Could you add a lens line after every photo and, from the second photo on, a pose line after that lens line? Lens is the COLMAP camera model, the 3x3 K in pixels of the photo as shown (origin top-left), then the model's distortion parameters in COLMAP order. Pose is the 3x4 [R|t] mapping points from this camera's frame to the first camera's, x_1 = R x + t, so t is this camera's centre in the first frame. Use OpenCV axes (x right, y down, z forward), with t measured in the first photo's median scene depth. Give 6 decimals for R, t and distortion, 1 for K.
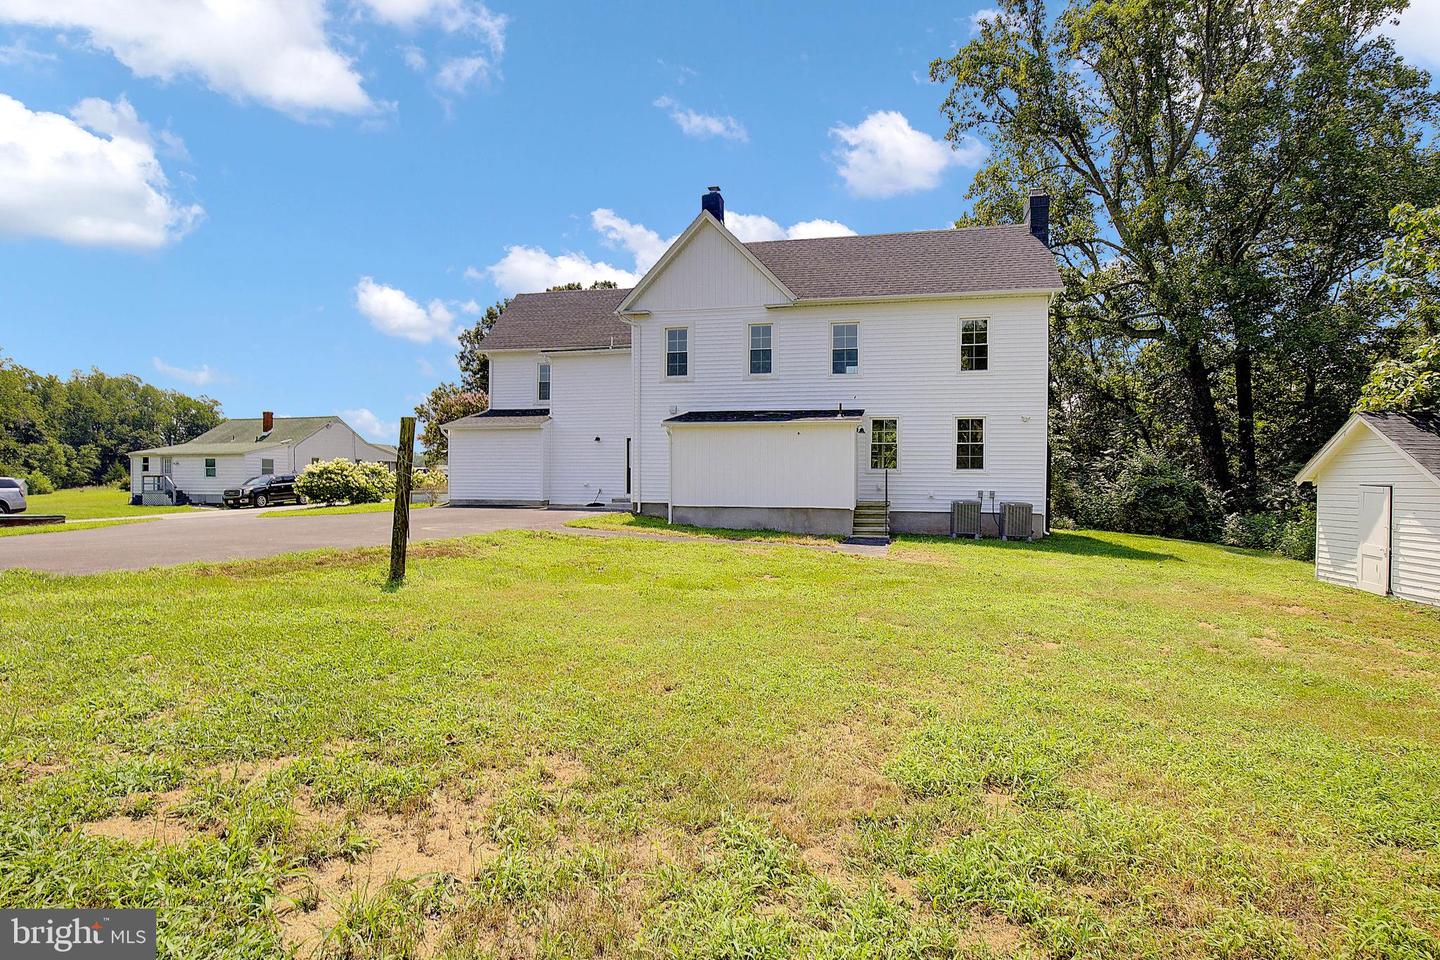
lens RADIAL K [[682.4, 0, 721.0], [0, 682.4, 498.8], [0, 0, 1]] dist [-0.000577, -0.000110]
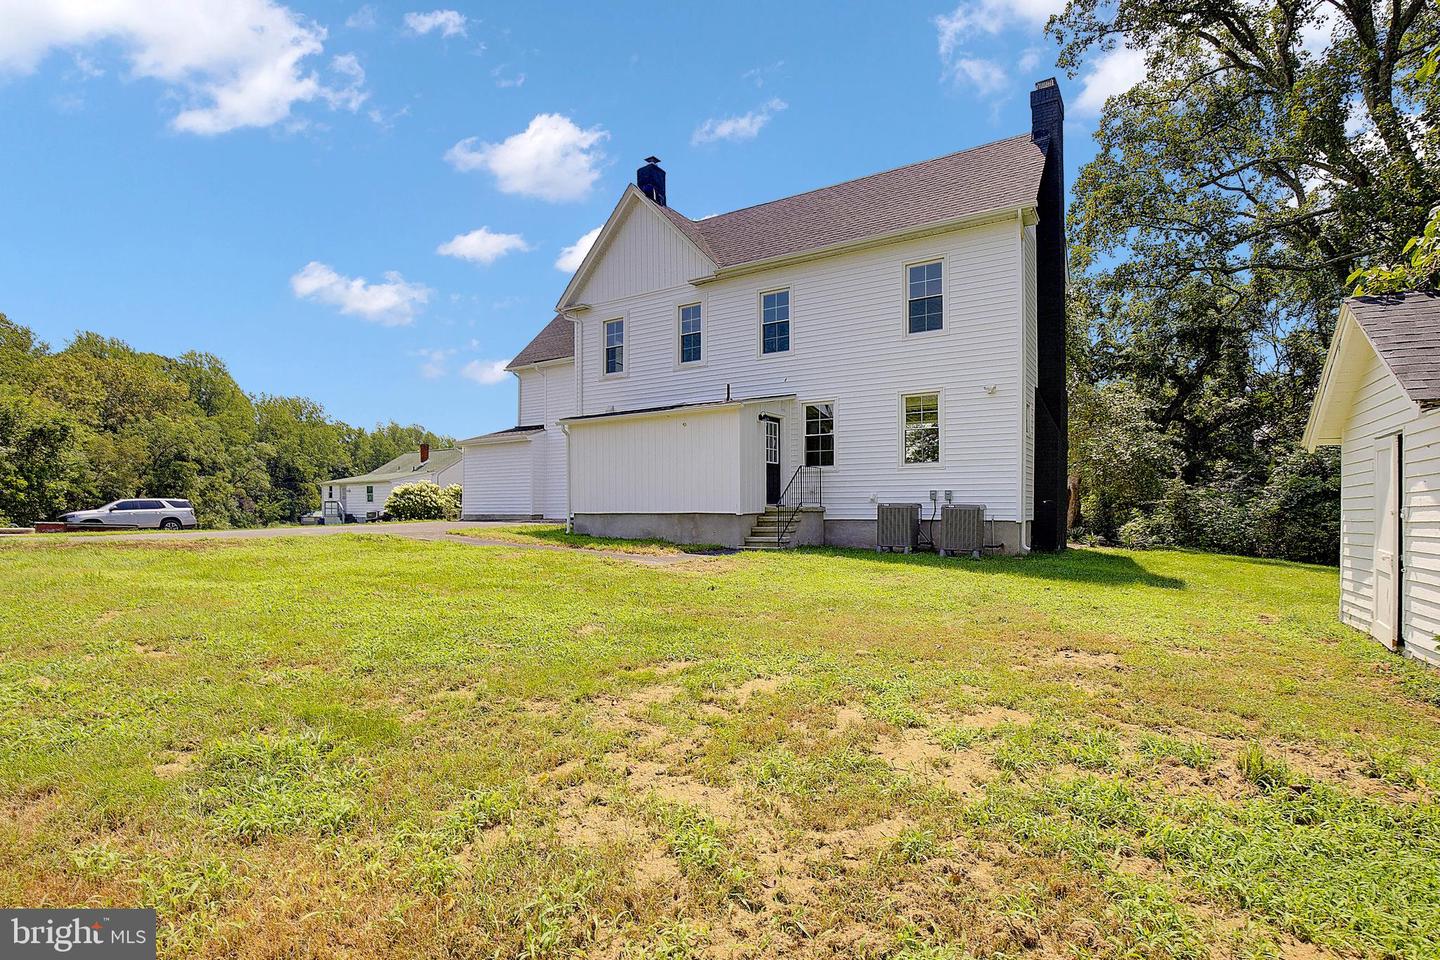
lens RADIAL K [[700.1, 0, 717.1], [0, 700.1, 514.0], [0, 0, 1]] dist [0.002462, 0.000237]
pose [[0.942985, -0.005008, -0.332797, 0.384352], [-0.003367, 0.999692, -0.024584, 0.030904], [0.332818, 0.024302, 0.942678, 0.180856]]
